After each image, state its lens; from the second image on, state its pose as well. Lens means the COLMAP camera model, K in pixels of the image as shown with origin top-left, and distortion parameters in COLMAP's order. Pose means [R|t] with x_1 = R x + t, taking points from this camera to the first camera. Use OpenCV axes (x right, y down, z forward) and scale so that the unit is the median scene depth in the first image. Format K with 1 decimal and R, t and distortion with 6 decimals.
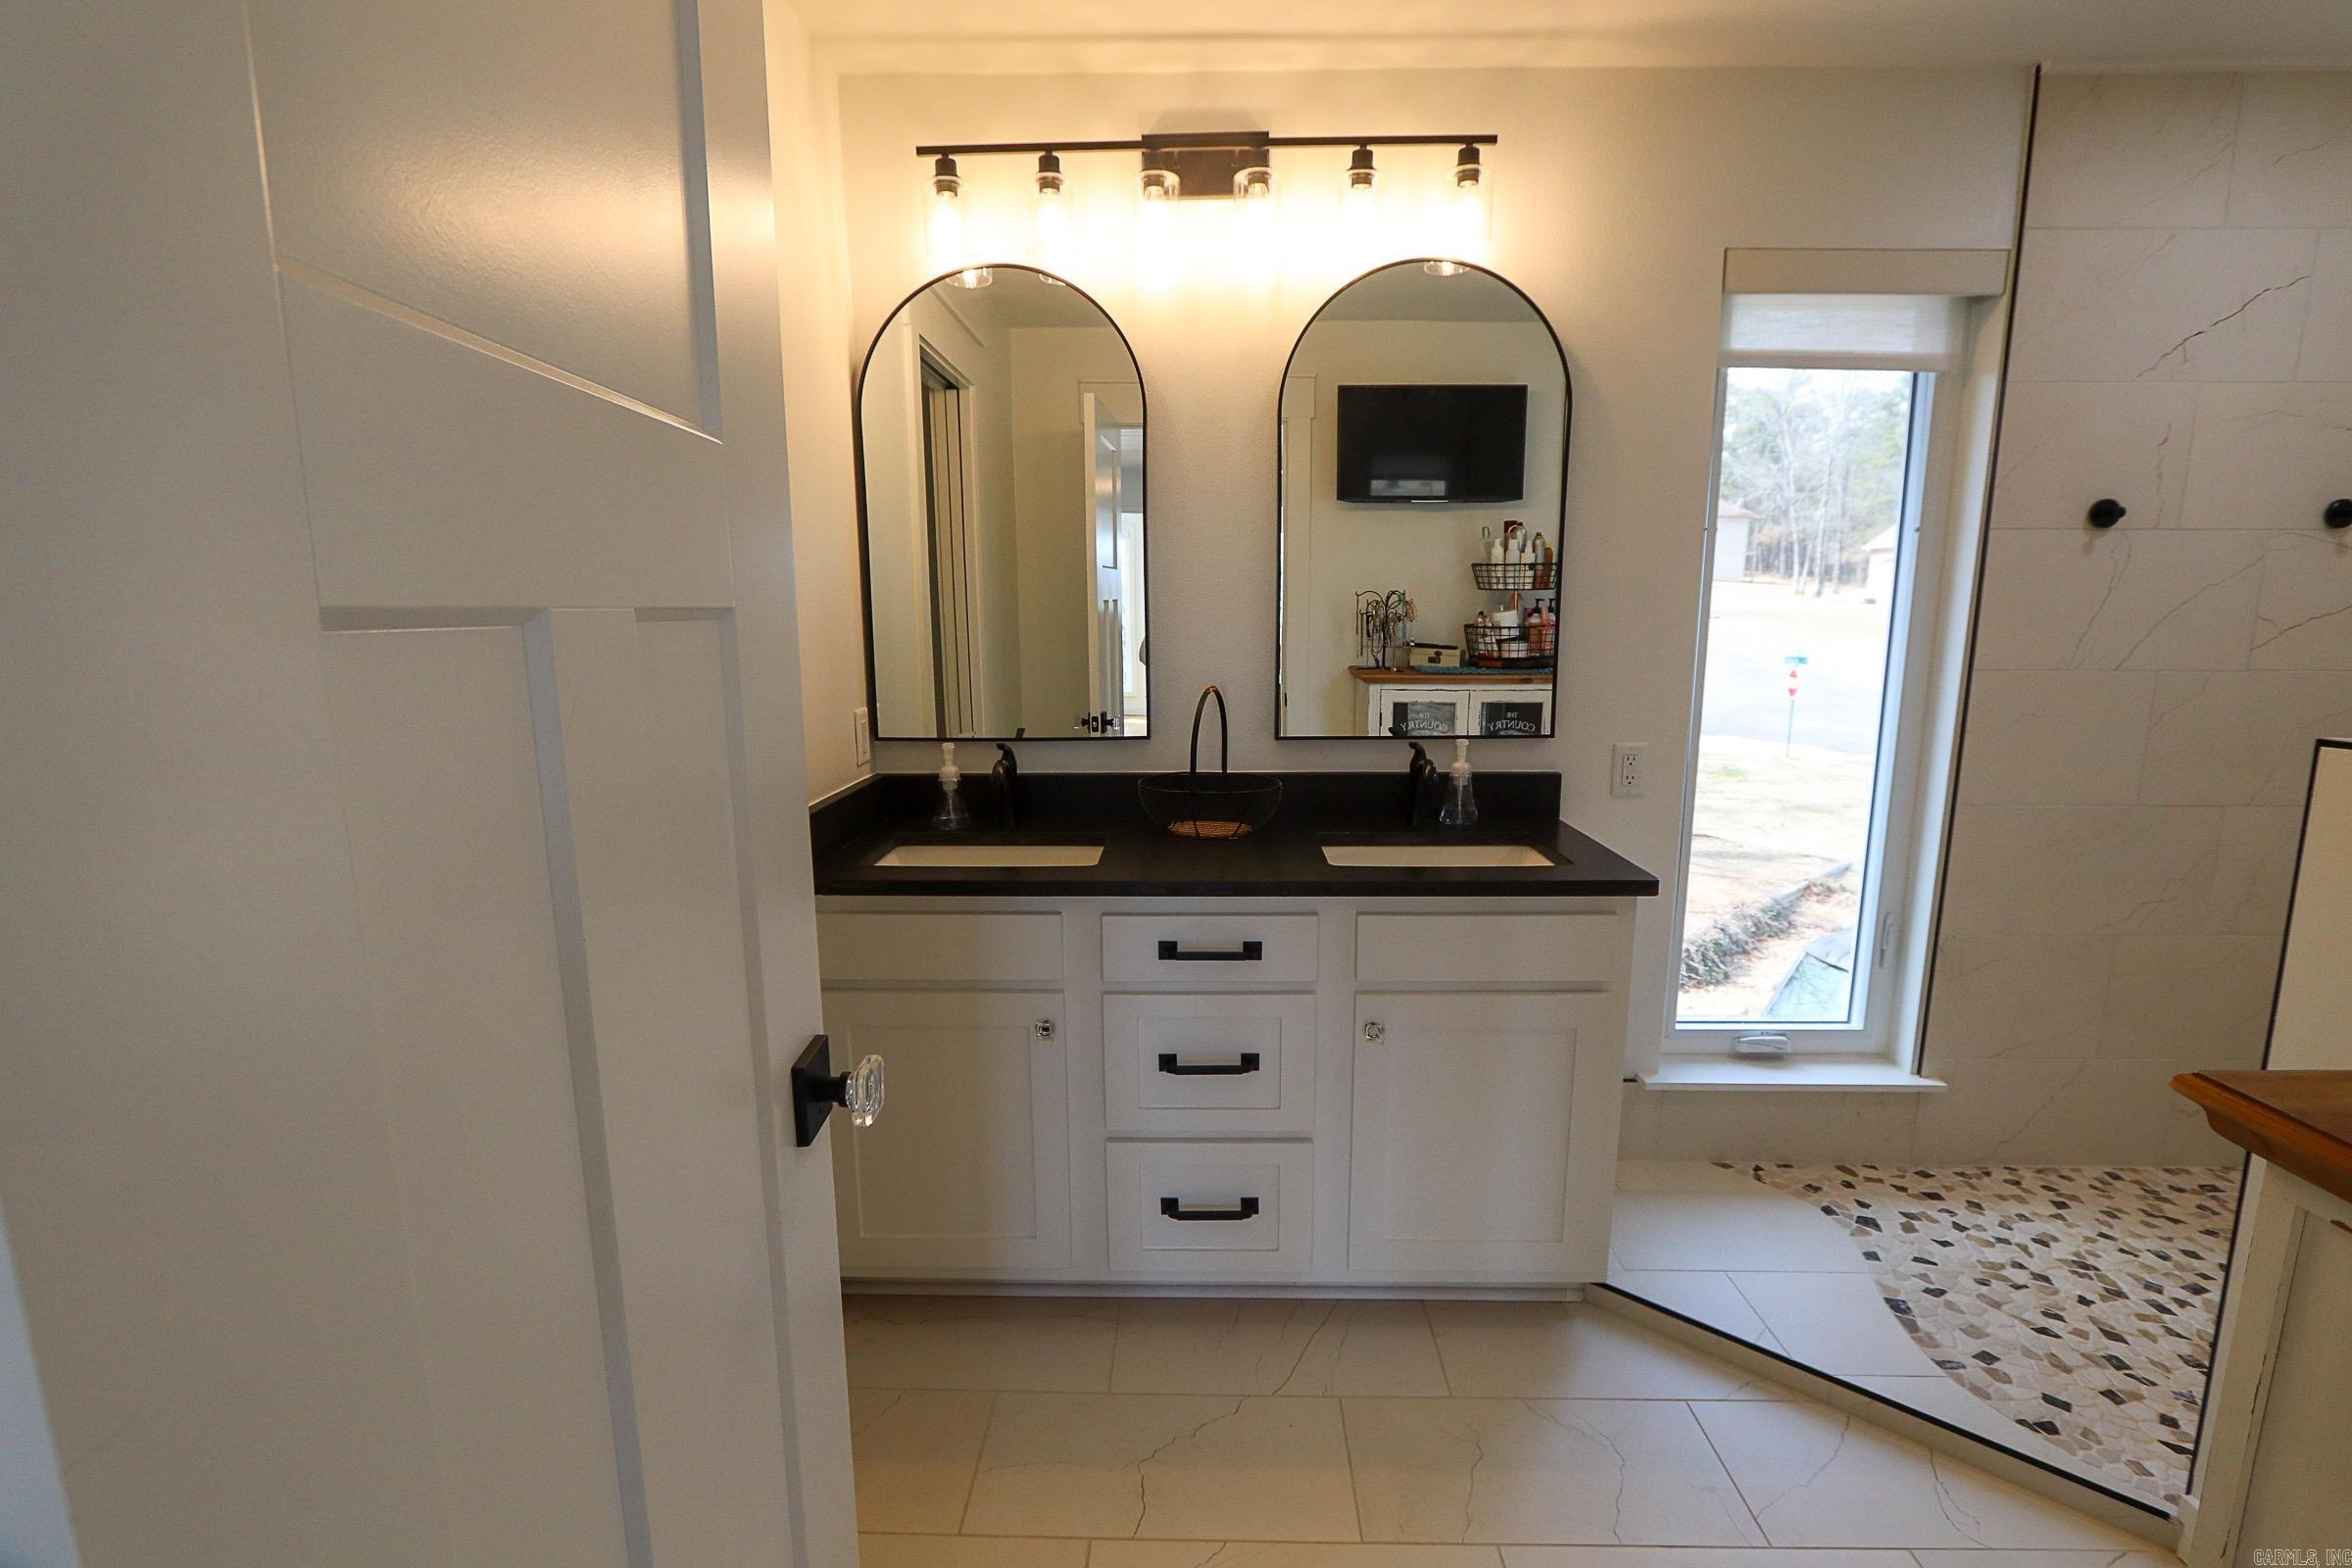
lens RADIAL K [[1142.1, 0, 1165.0], [0, 1142.1, 795.7], [0, 0, 1]] dist [-0.020922, 0.000053]
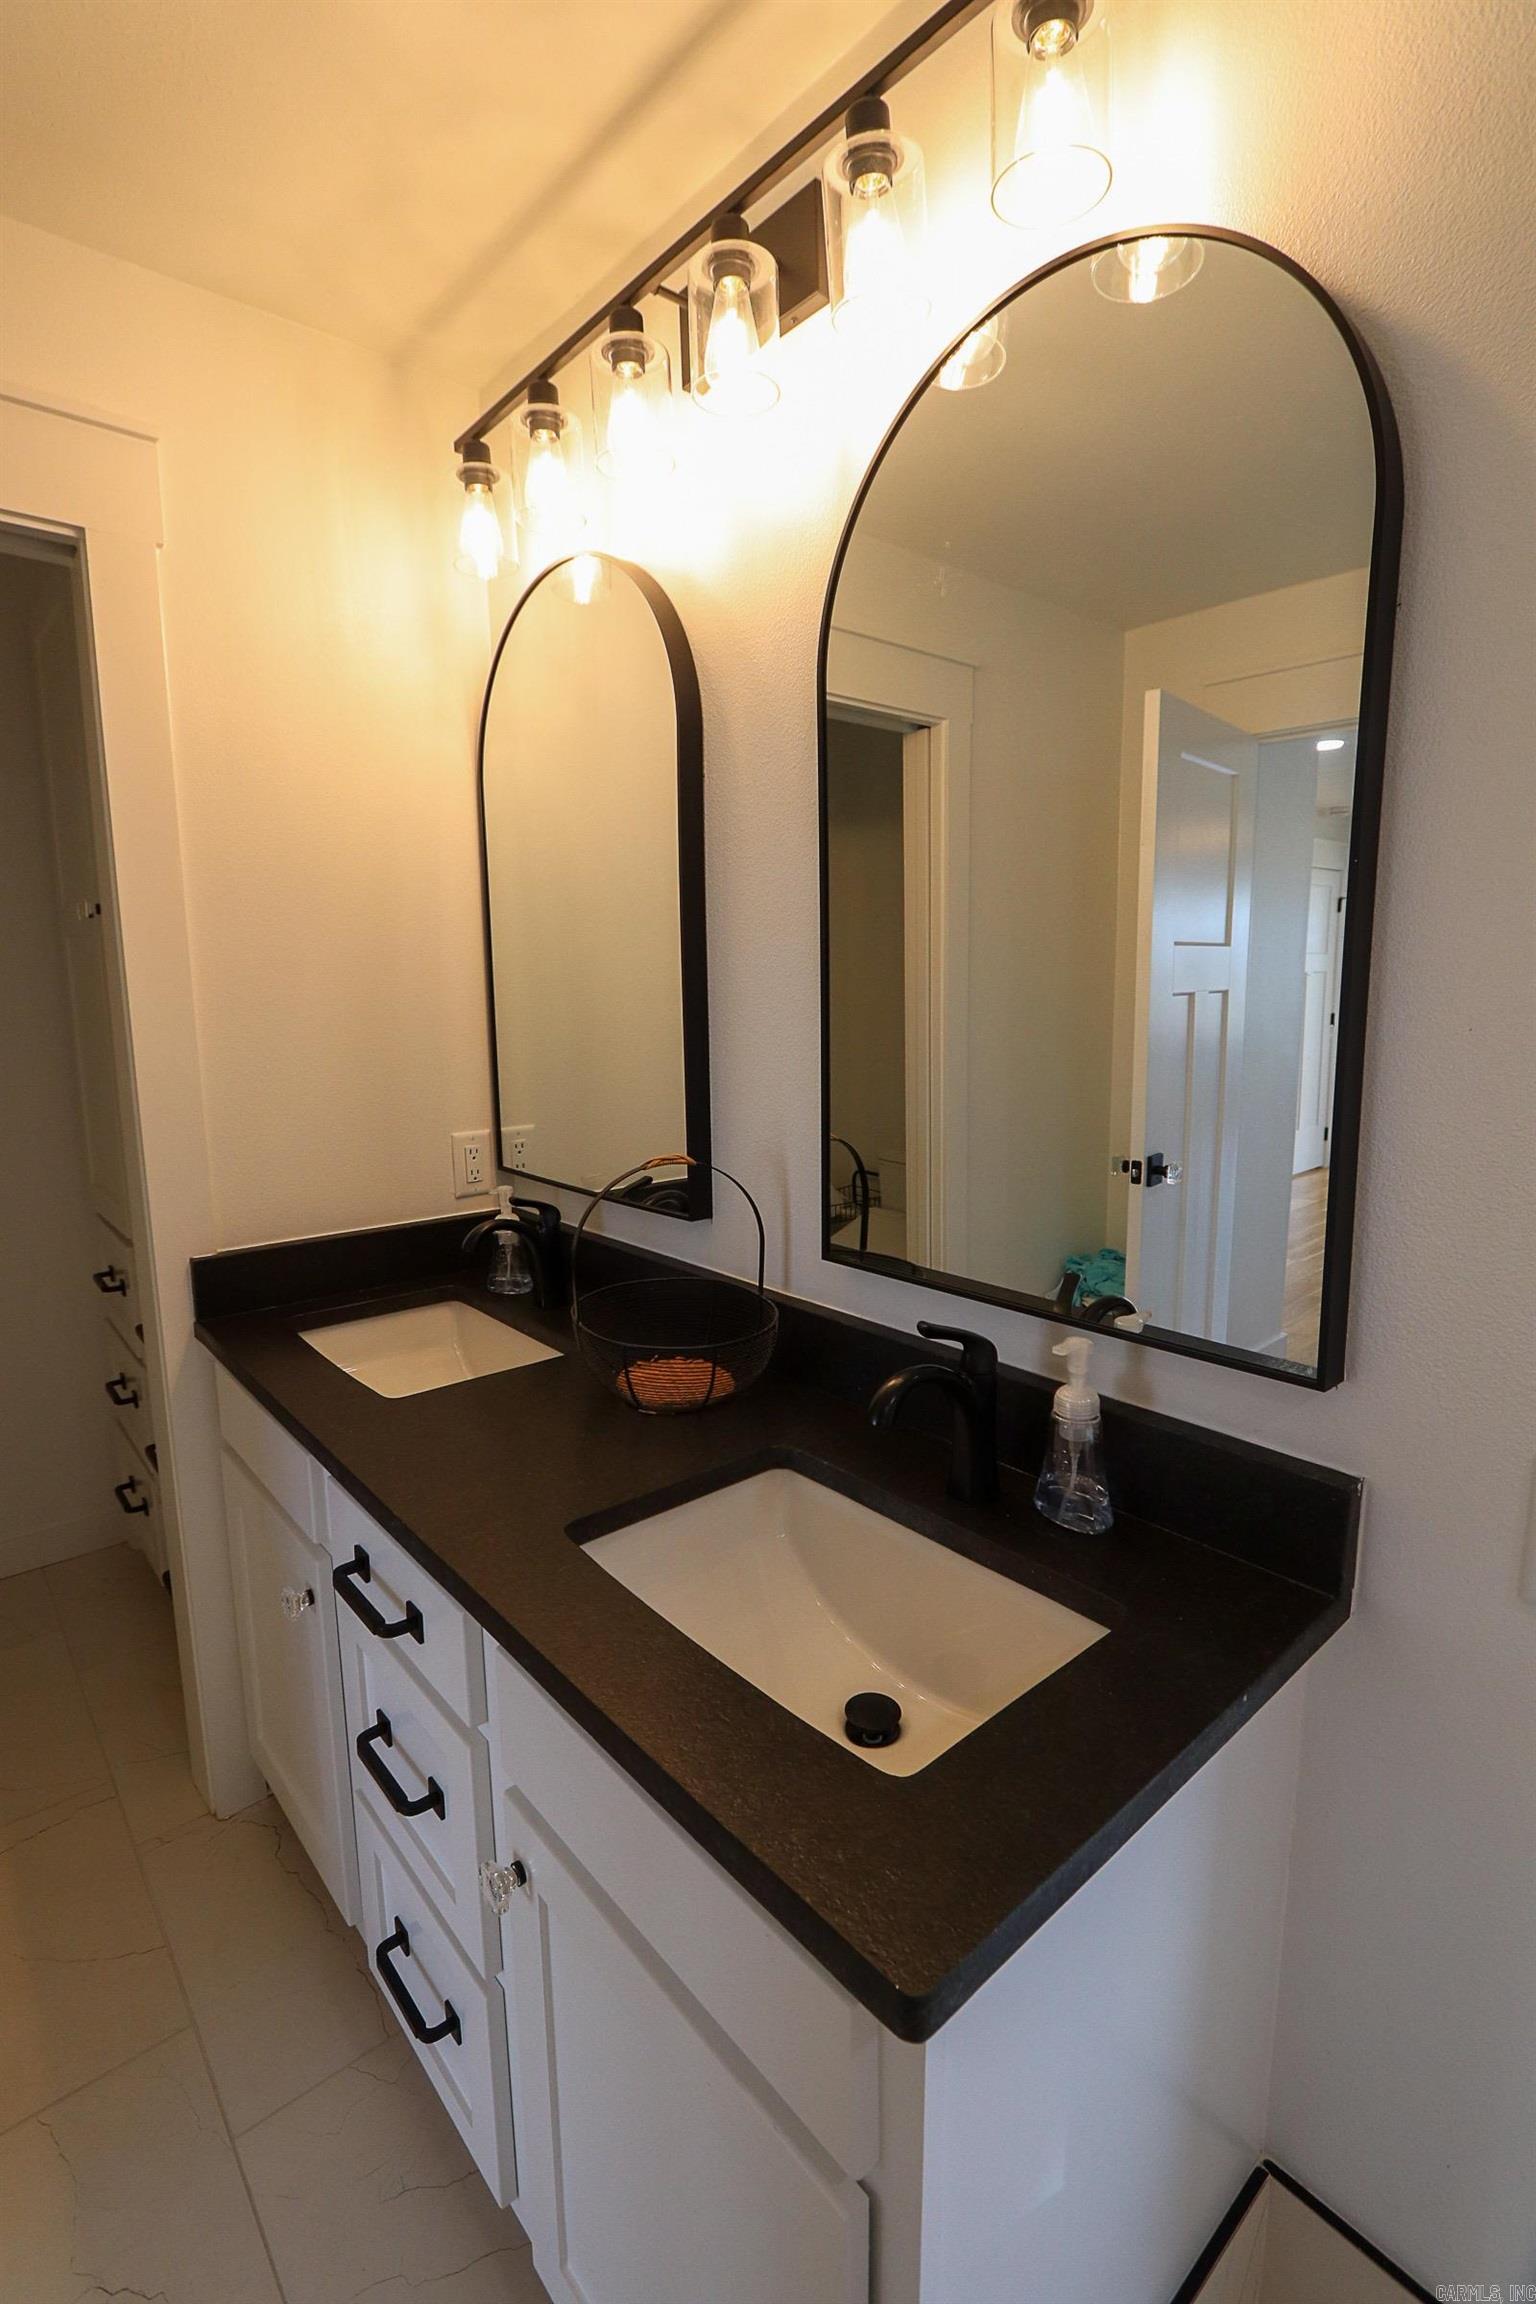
lens RADIAL K [[1118.8, 0, 768.0], [0, 1118.8, 1152.0], [0, 0, 1]] dist [-0.020922, 0.000053]
pose [[0.620628, 0.115328, -0.775578, 0.522833], [-0.122013, 0.991280, 0.049767, -0.130510], [0.774554, 0.063744, 0.629288, 0.644725]]
